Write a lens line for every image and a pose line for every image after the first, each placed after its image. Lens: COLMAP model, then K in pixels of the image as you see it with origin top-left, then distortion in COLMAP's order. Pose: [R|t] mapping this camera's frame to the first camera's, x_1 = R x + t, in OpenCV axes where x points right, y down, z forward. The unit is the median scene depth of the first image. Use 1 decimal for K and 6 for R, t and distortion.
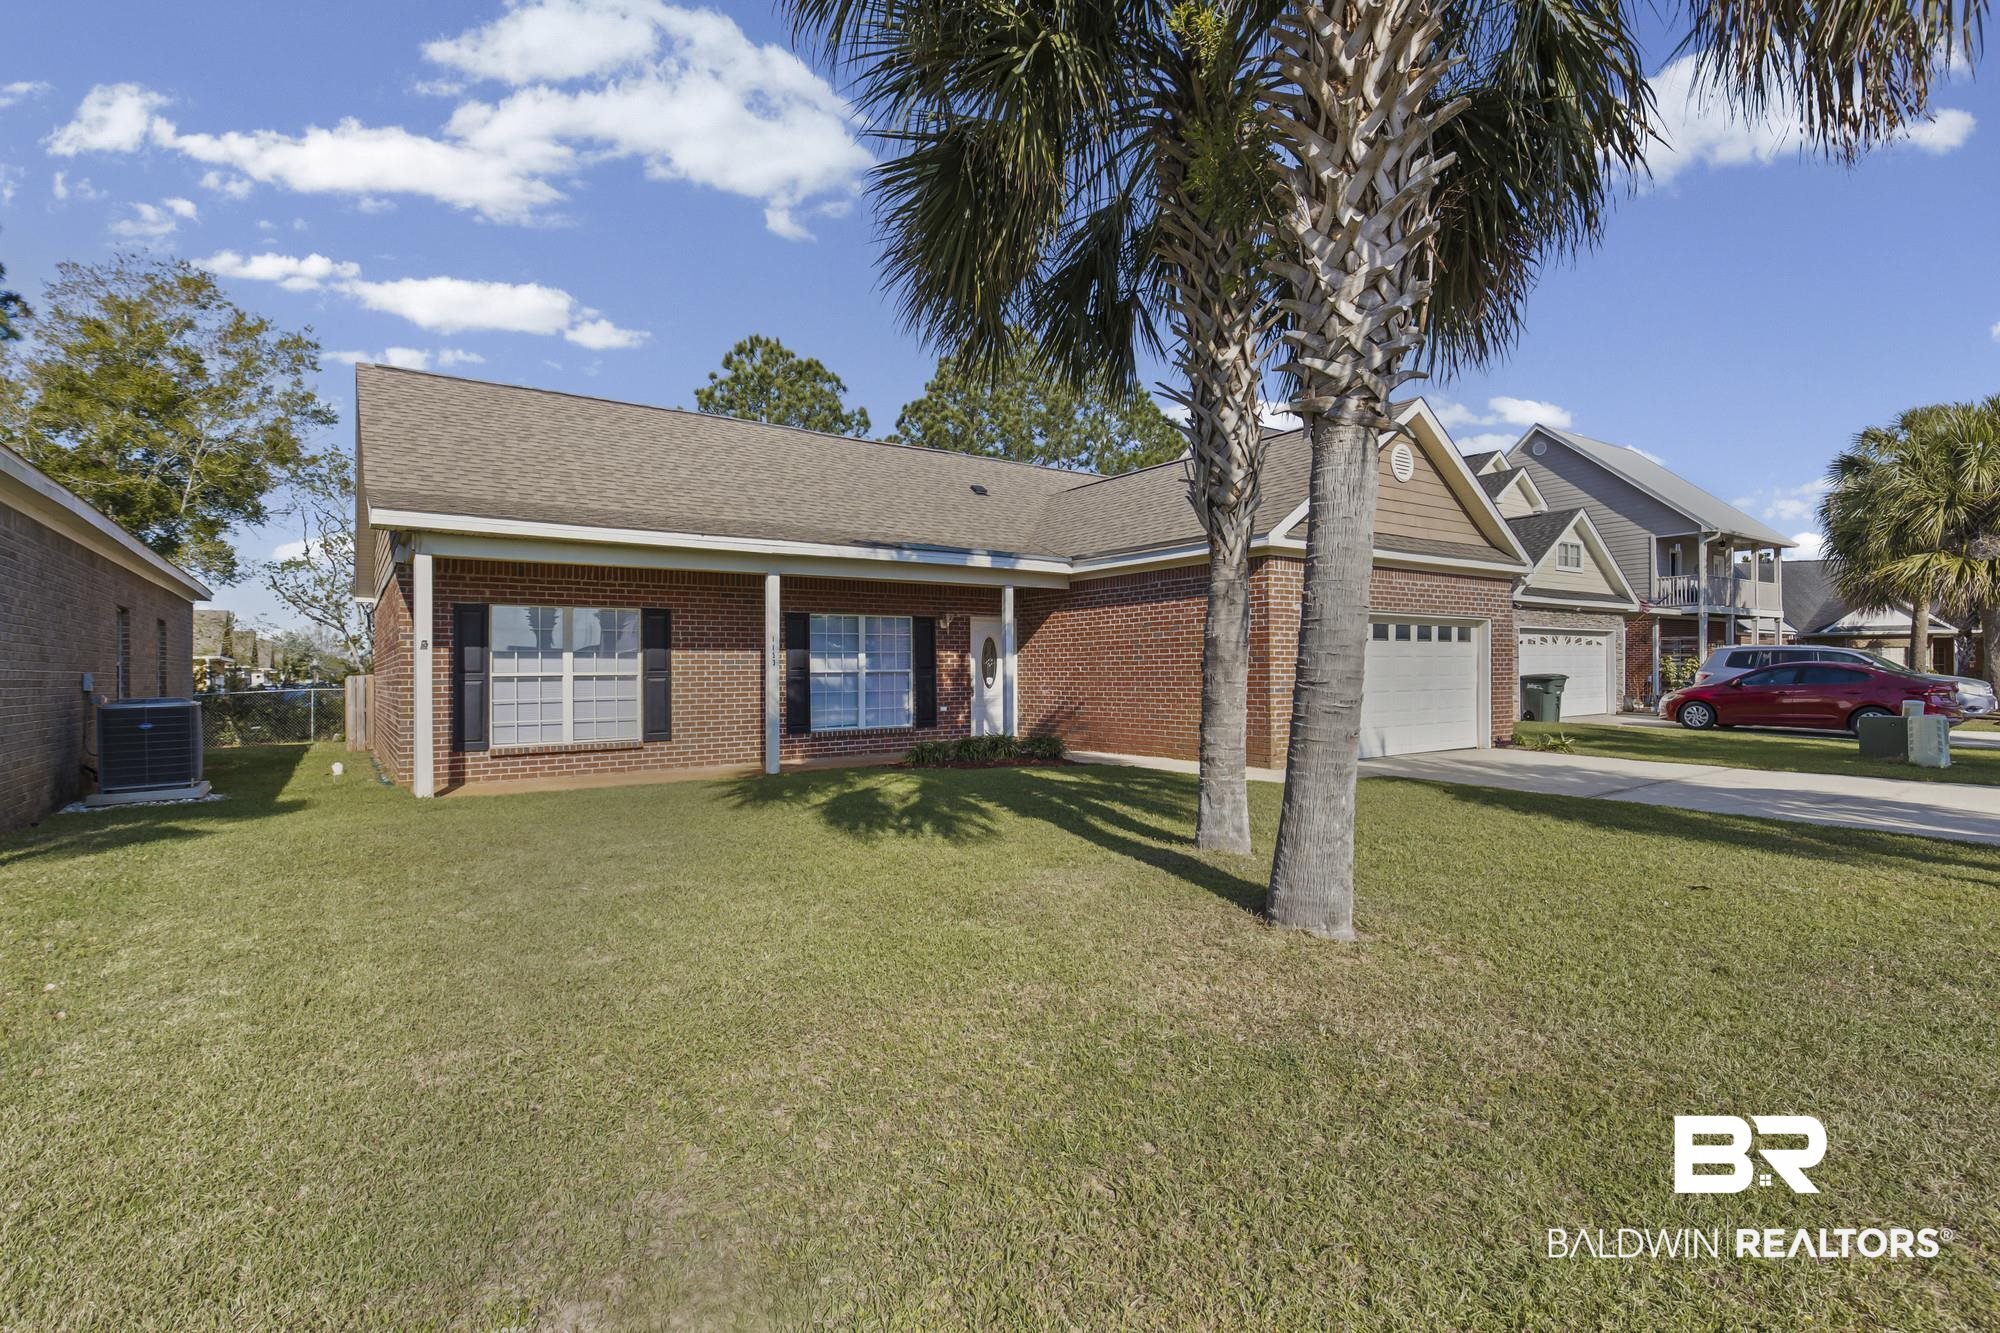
lens RADIAL K [[915.5, 0, 997.5], [0, 915.5, 665.2], [0, 0, 1]] dist [0.002106, -0.000460]
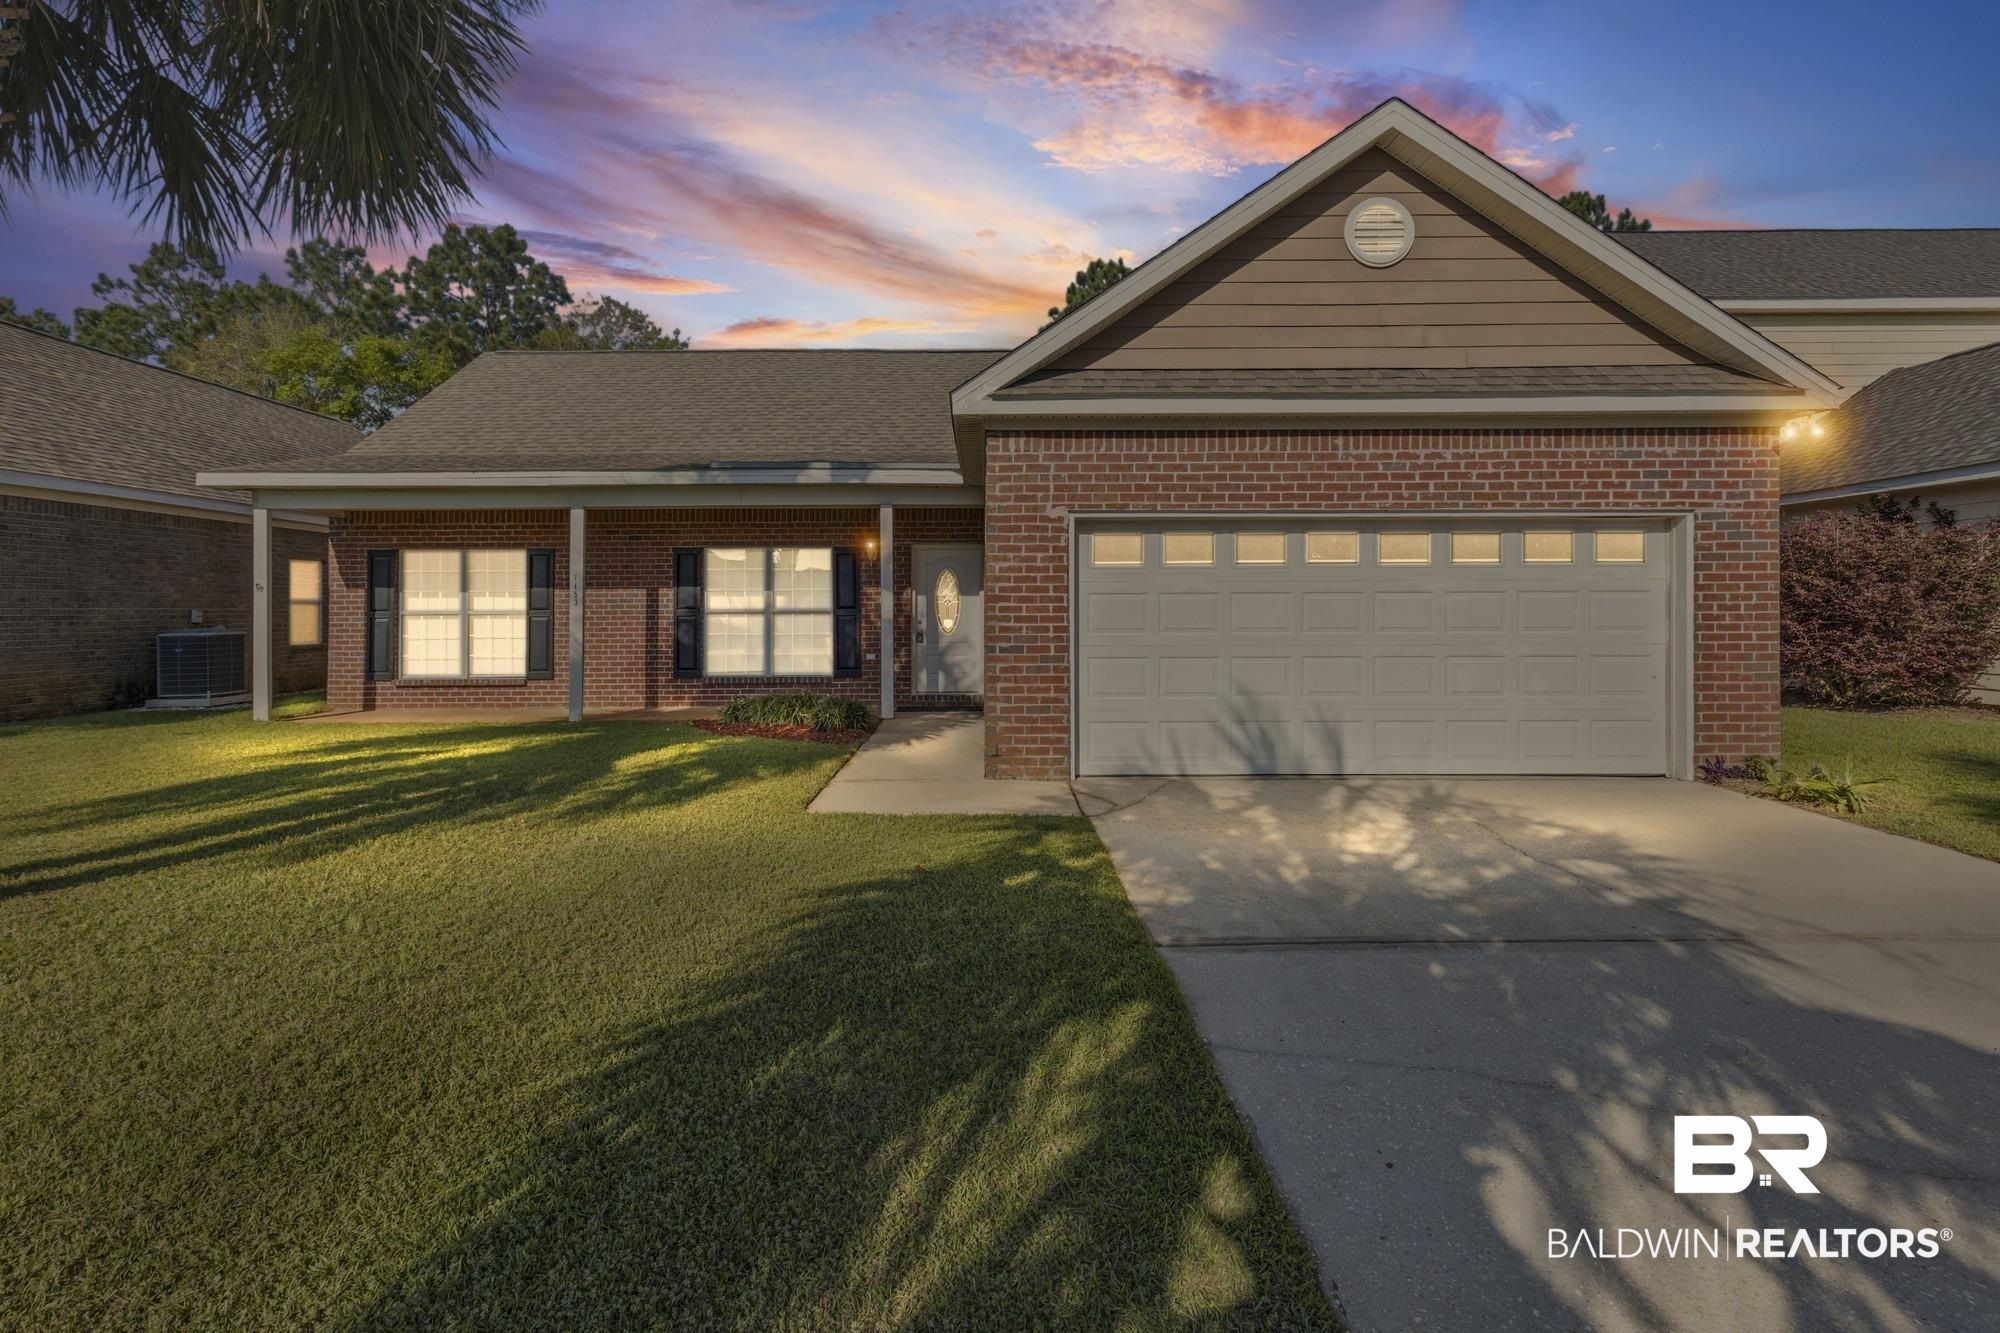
lens RADIAL K [[915.5, 0, 1007.4], [0, 915.5, 579.6], [0, 0, 1]] dist [0.002106, -0.000460]
pose [[0.812406, -0.013712, -0.582931, 0.635843], [-0.000175, 0.999718, -0.023759, -0.003311], [0.583092, 0.019404, 0.812174, 0.478819]]
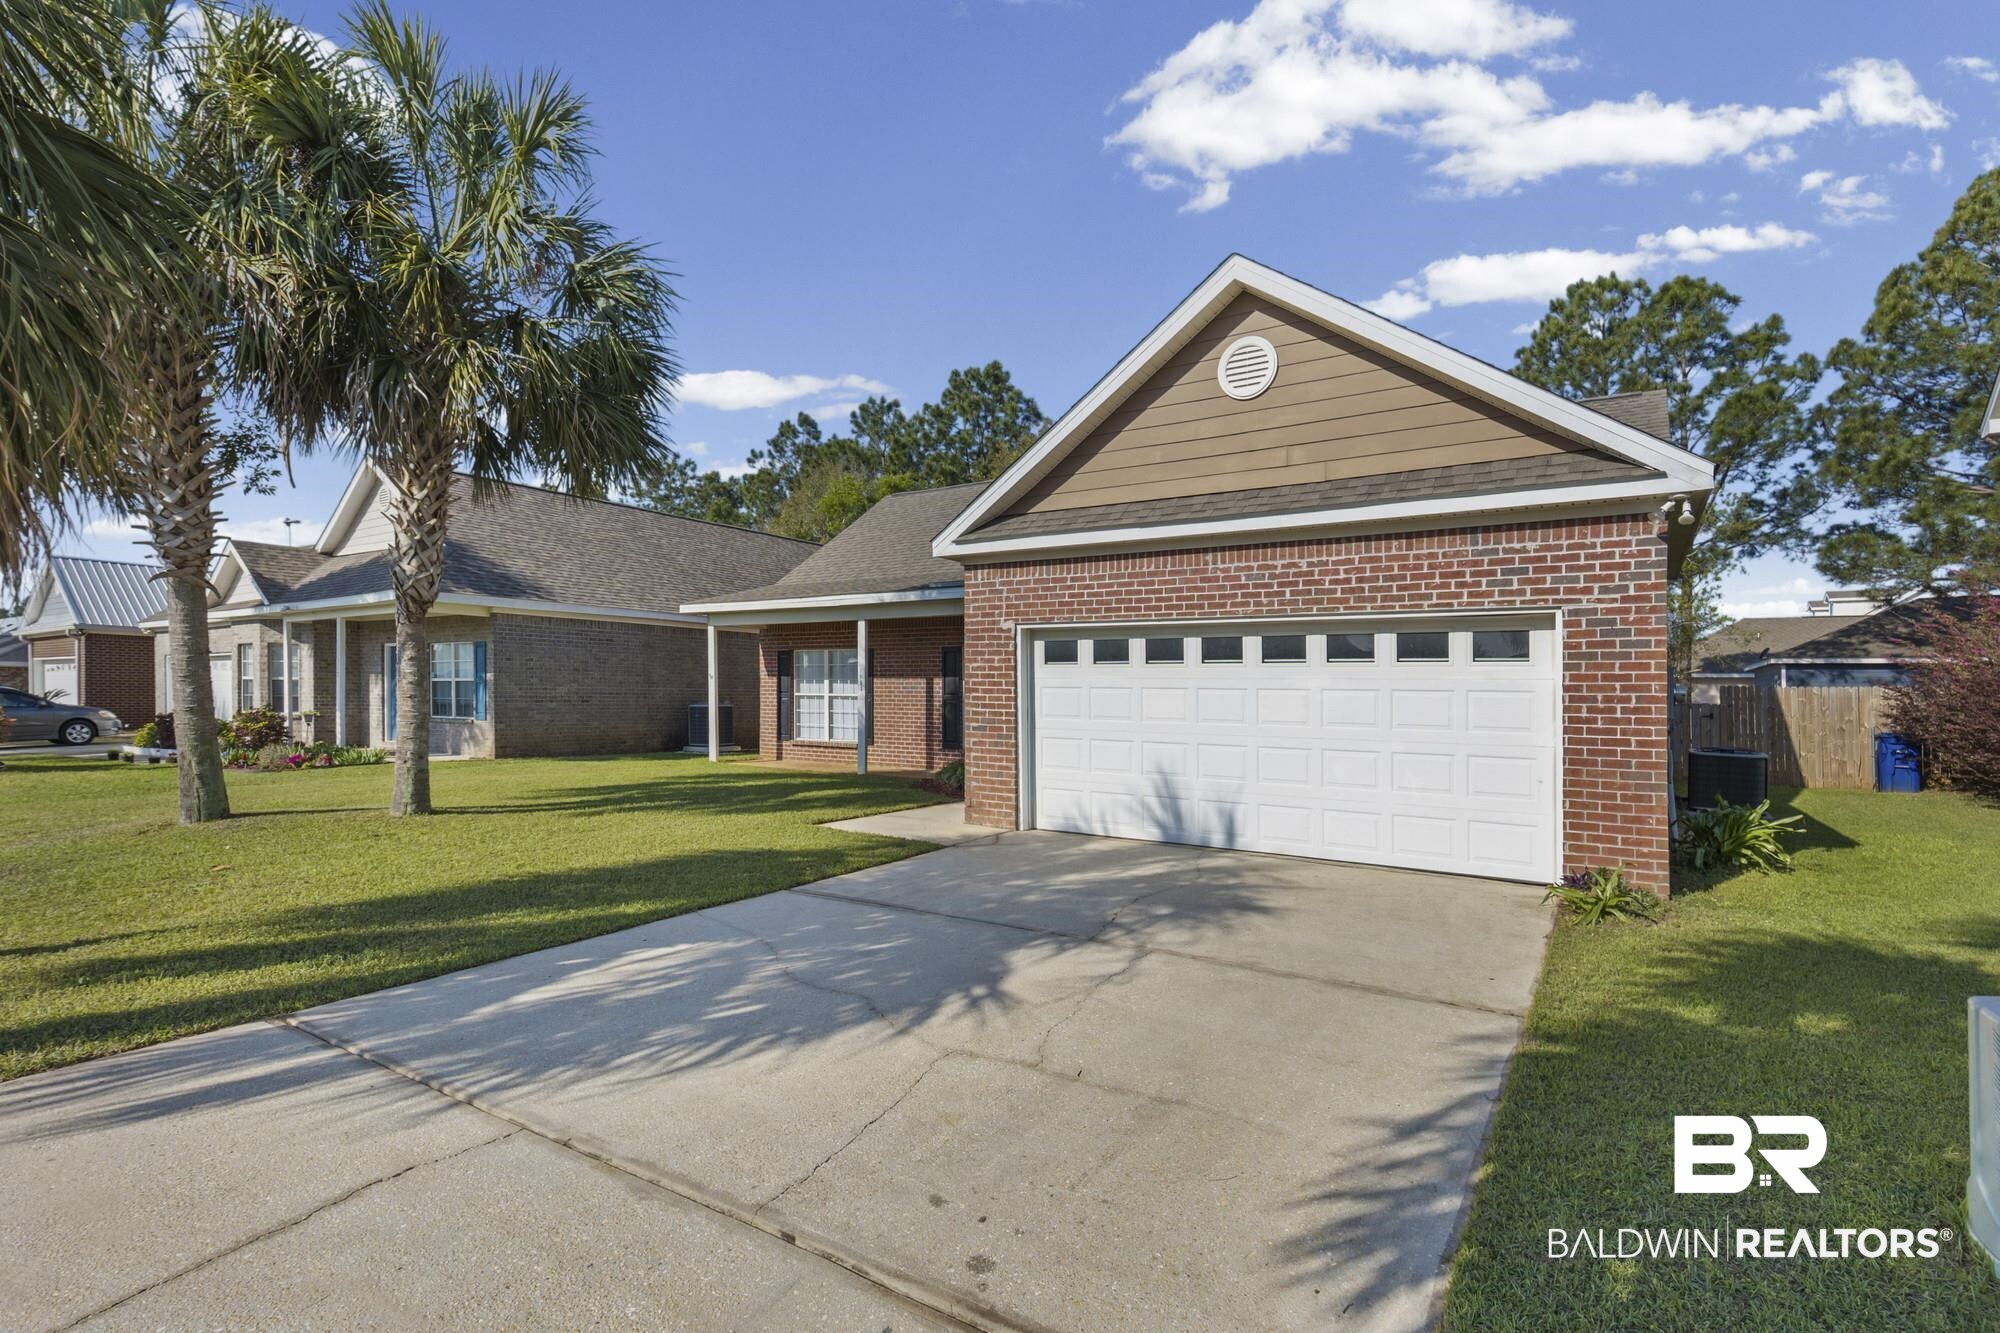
lens RADIAL K [[997.1, 0, 1007.5], [0, 997.1, 677.4], [0, 0, 1]] dist [0.000013, 0.000706]
pose [[0.339098, -0.001470, -0.940750, 1.112119], [-0.011788, 0.999914, -0.005812, -0.011530], [0.940677, 0.013060, 0.339052, 0.691155]]
